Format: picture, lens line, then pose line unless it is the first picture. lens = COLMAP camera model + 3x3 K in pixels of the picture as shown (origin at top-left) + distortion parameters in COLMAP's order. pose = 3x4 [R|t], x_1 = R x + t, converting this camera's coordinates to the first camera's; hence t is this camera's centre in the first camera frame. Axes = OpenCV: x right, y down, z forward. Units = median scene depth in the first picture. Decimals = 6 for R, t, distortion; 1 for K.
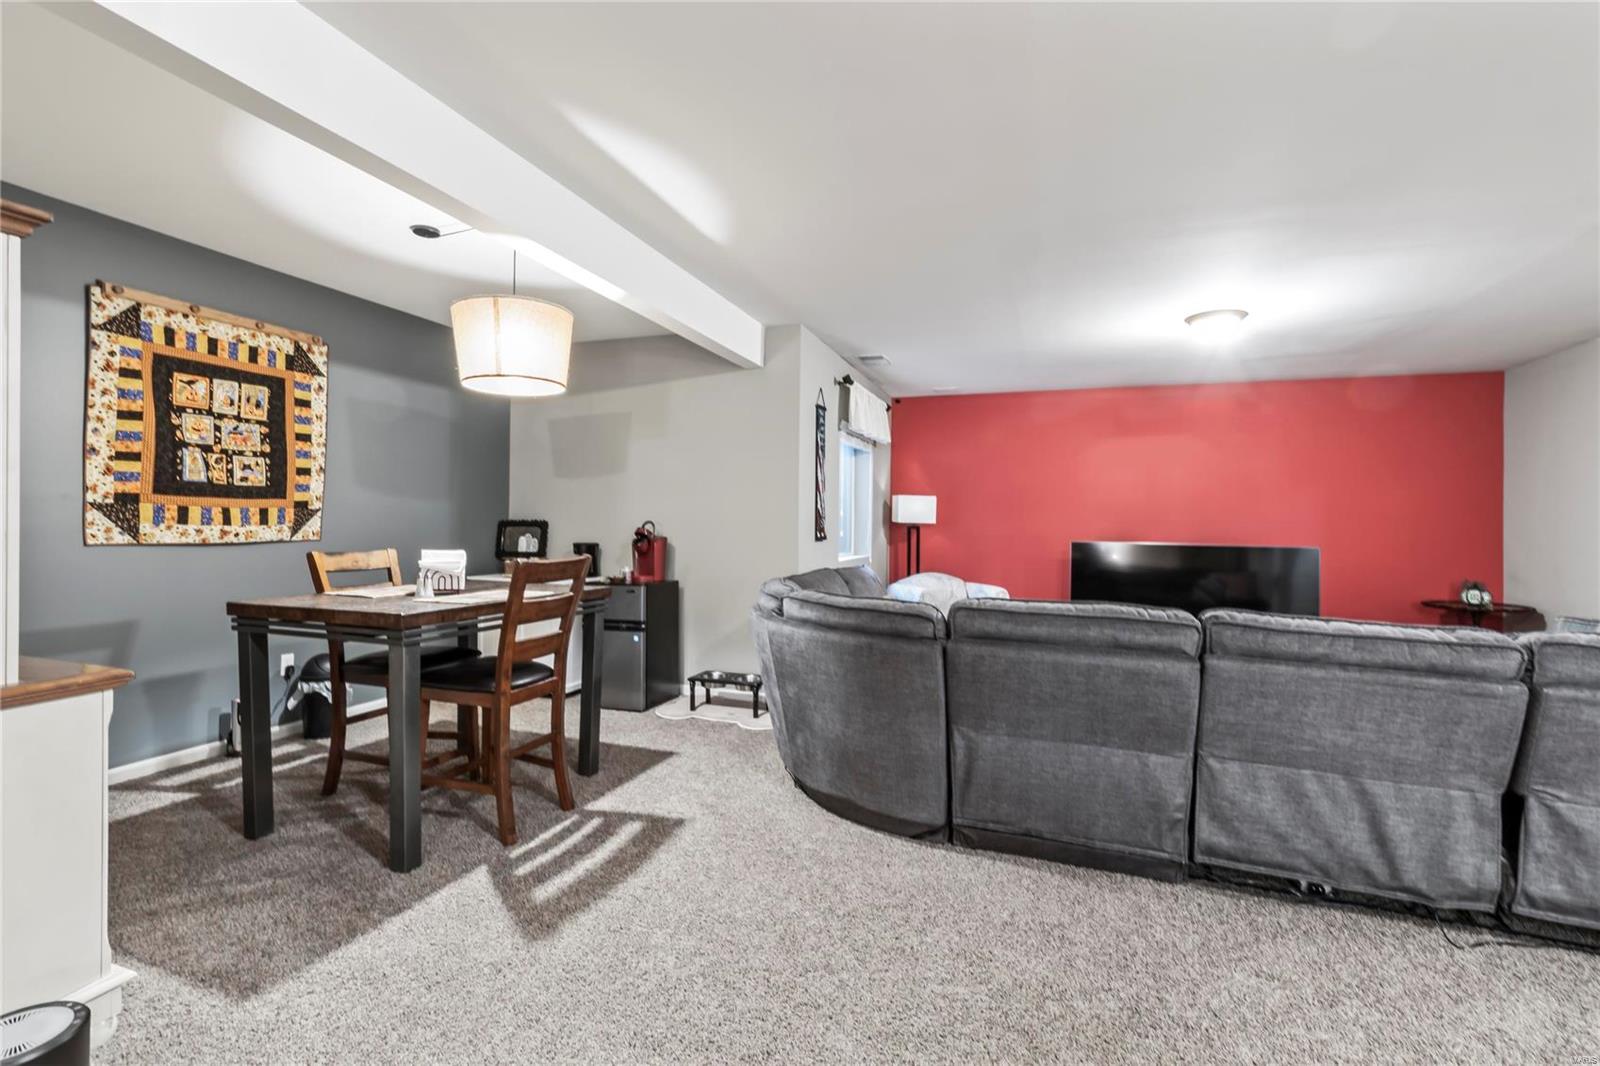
lens RADIAL K [[714.9, 0, 775.8], [0, 714.9, 521.9], [0, 0, 1]] dist [-0.006644, -0.000071]
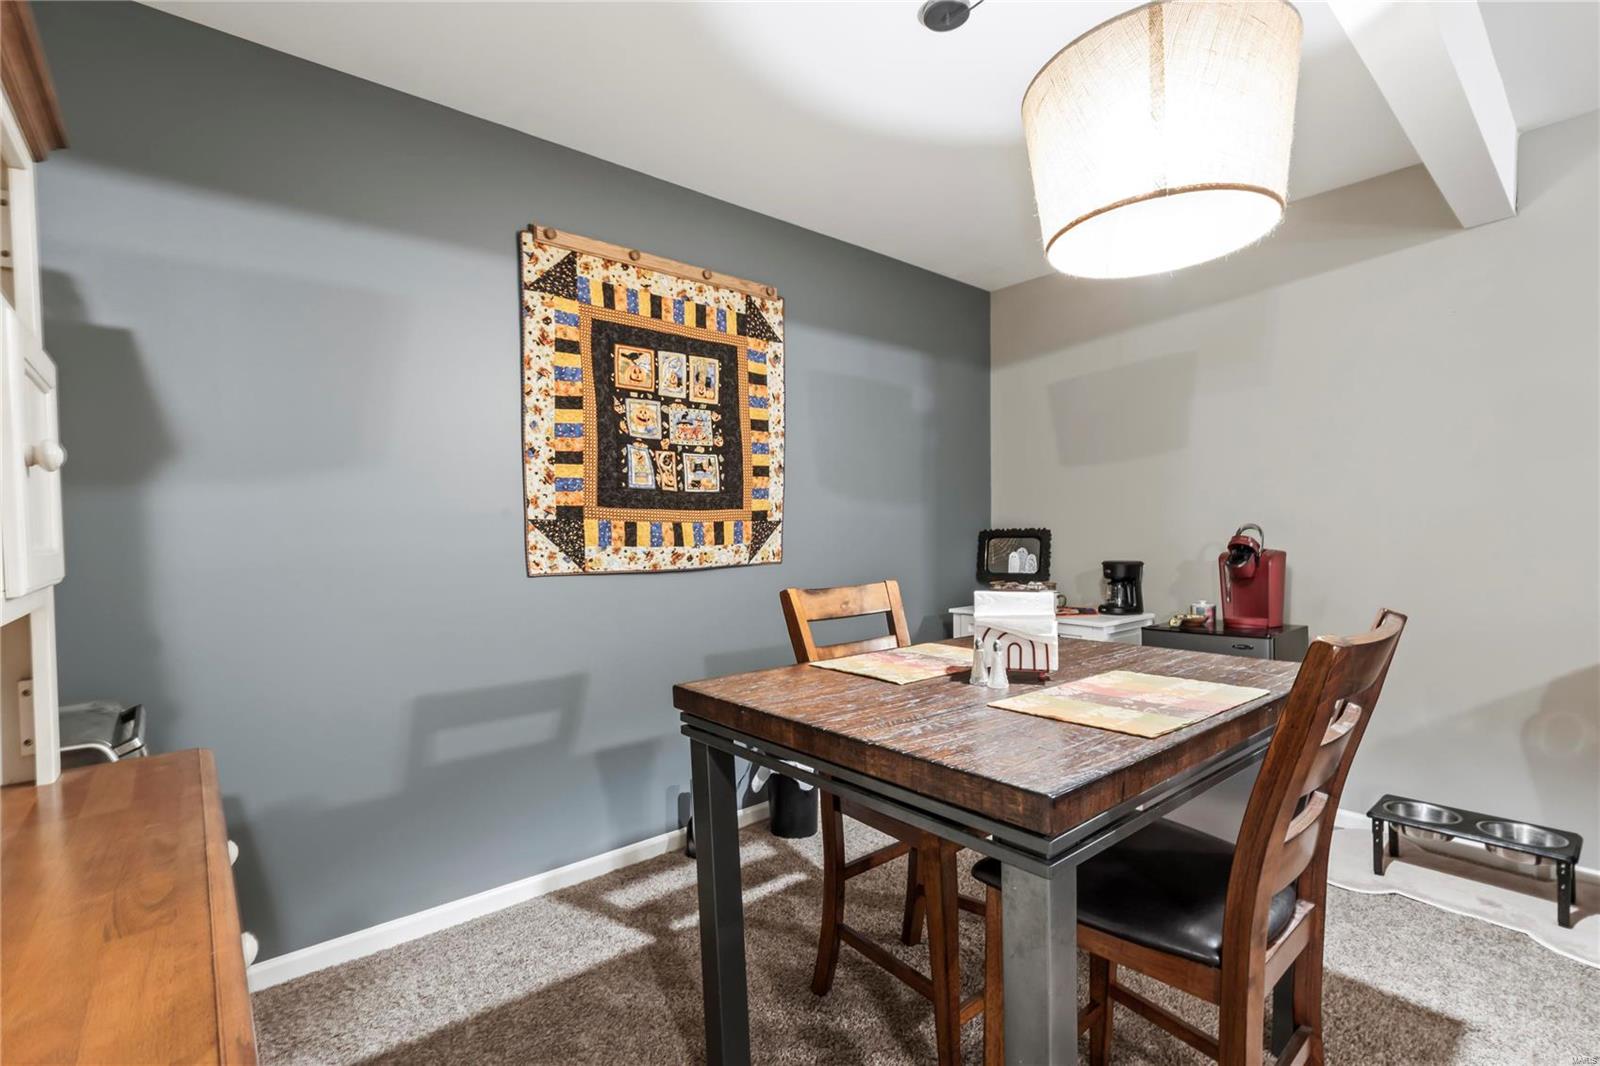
lens RADIAL K [[714.9, 0, 794.7], [0, 714.9, 549.9], [0, 0, 1]] dist [-0.006644, -0.000071]
pose [[0.871208, -0.012269, -0.490761, -0.309923], [0.025740, 0.999454, 0.020709, -0.003726], [0.490239, -0.030674, 0.871048, 0.424115]]
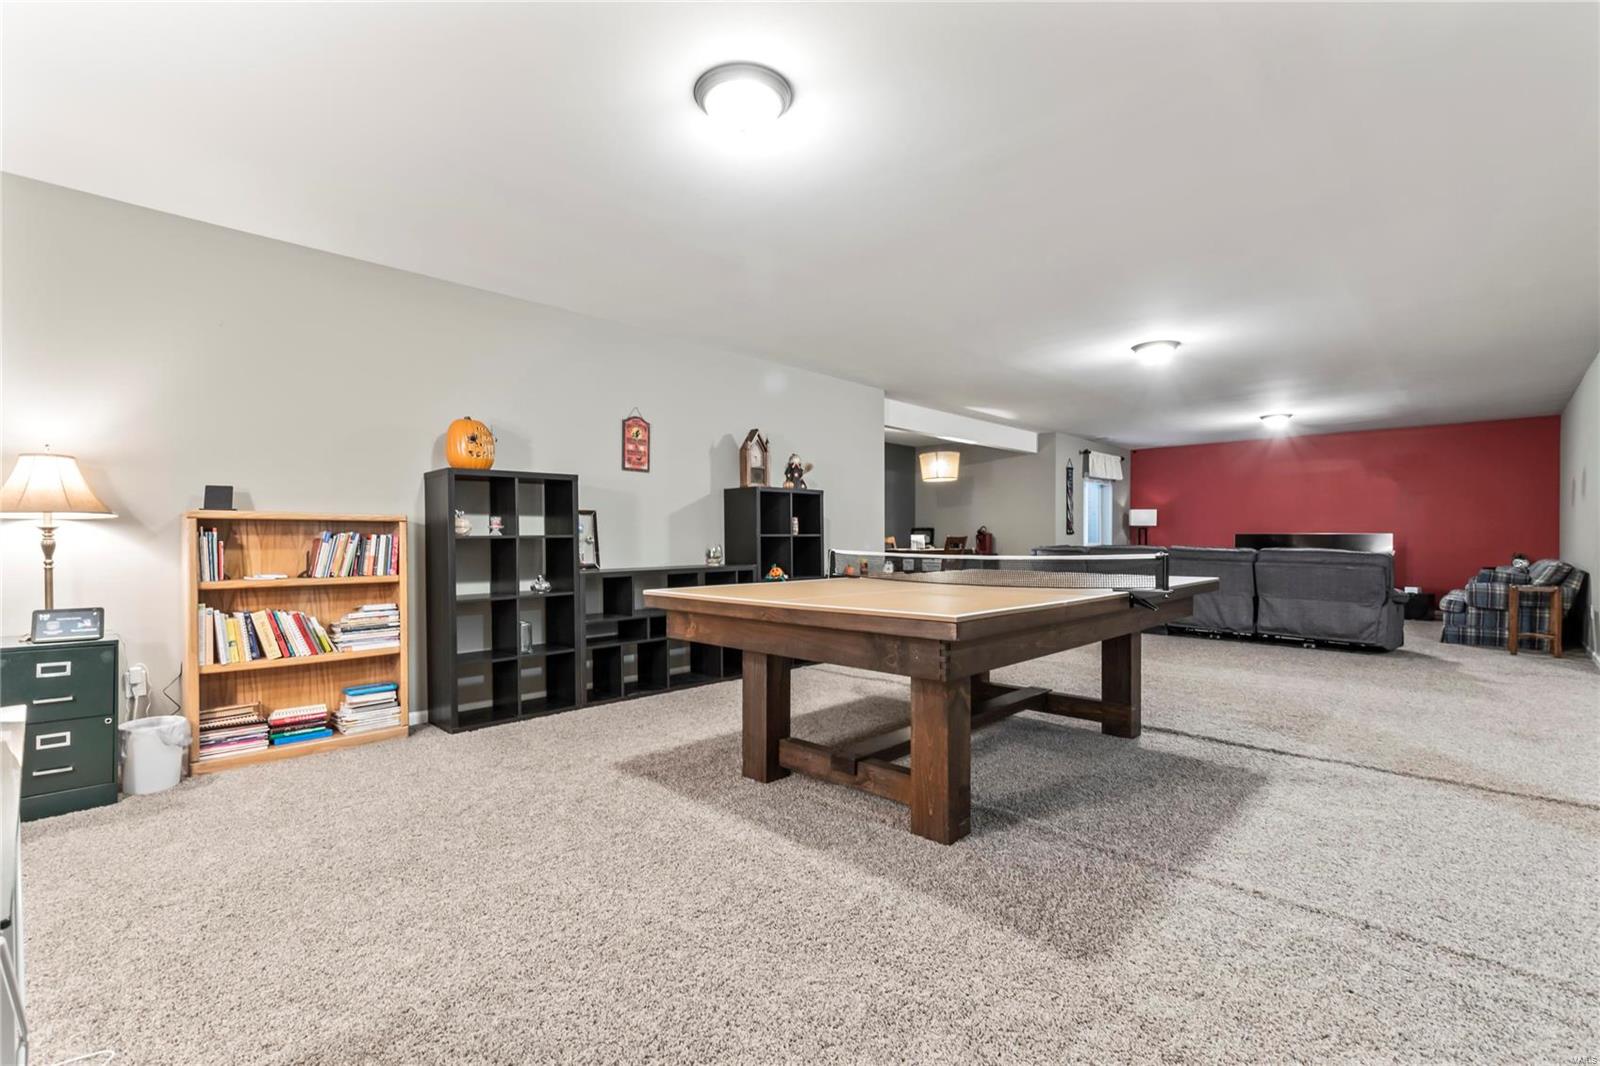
lens RADIAL K [[714.9, 0, 794.8], [0, 714.9, 548.2], [0, 0, 1]] dist [-0.006644, -0.000071]
pose [[0.916198, -0.009724, -0.400607, 0.233714], [0.014451, 0.999857, 0.008781, 0.055118], [0.400465, -0.013834, 0.916208, -1.734936]]
